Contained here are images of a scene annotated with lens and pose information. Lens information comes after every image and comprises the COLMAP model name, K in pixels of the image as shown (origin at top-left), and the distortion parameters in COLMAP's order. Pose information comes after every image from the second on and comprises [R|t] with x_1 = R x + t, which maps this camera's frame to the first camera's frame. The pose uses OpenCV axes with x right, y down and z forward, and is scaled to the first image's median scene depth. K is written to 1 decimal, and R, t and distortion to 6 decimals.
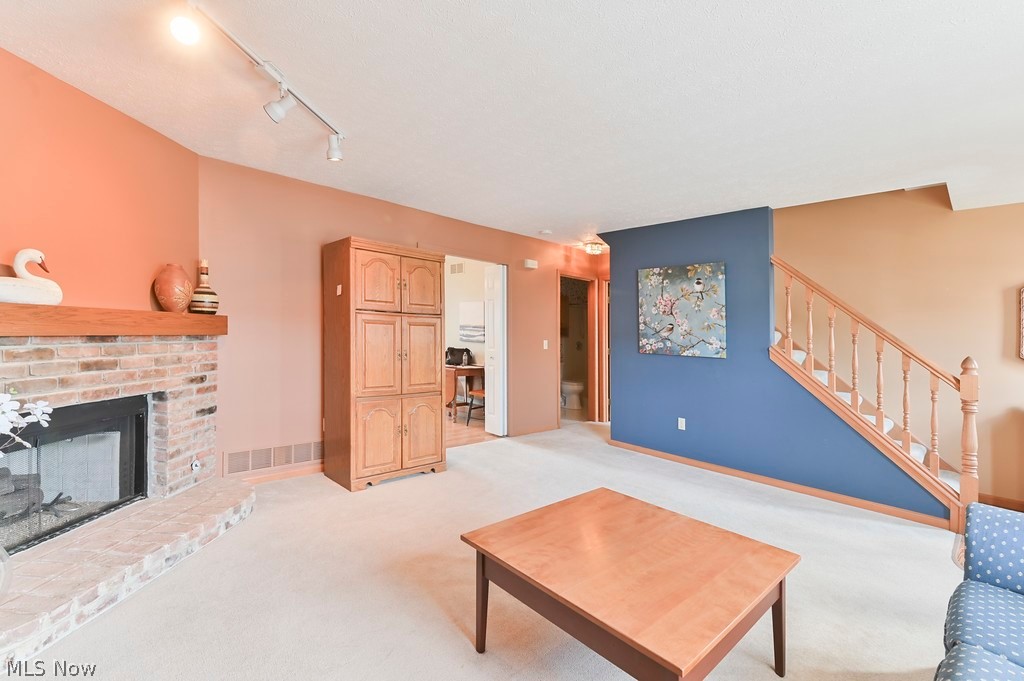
lens RADIAL K [[447.9, 0, 509.5], [0, 447.9, 346.7], [0, 0, 1]] dist [0.014801, -0.009255]
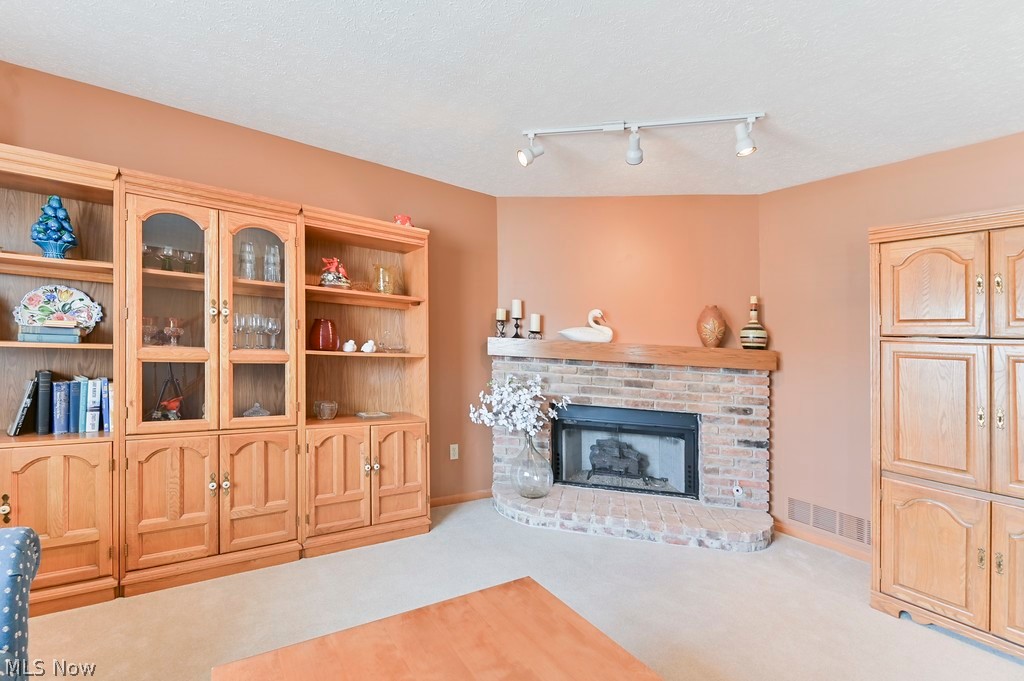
lens RADIAL K [[445.1, 0, 509.9], [0, 445.1, 399.7], [0, 0, 1]] dist [-0.000091, -0.000231]
pose [[-0.137399, 0.079430, -0.987326, 0.535610], [-0.086293, 0.992030, 0.091817, -0.003961], [0.986750, 0.097815, -0.129450, 0.753262]]
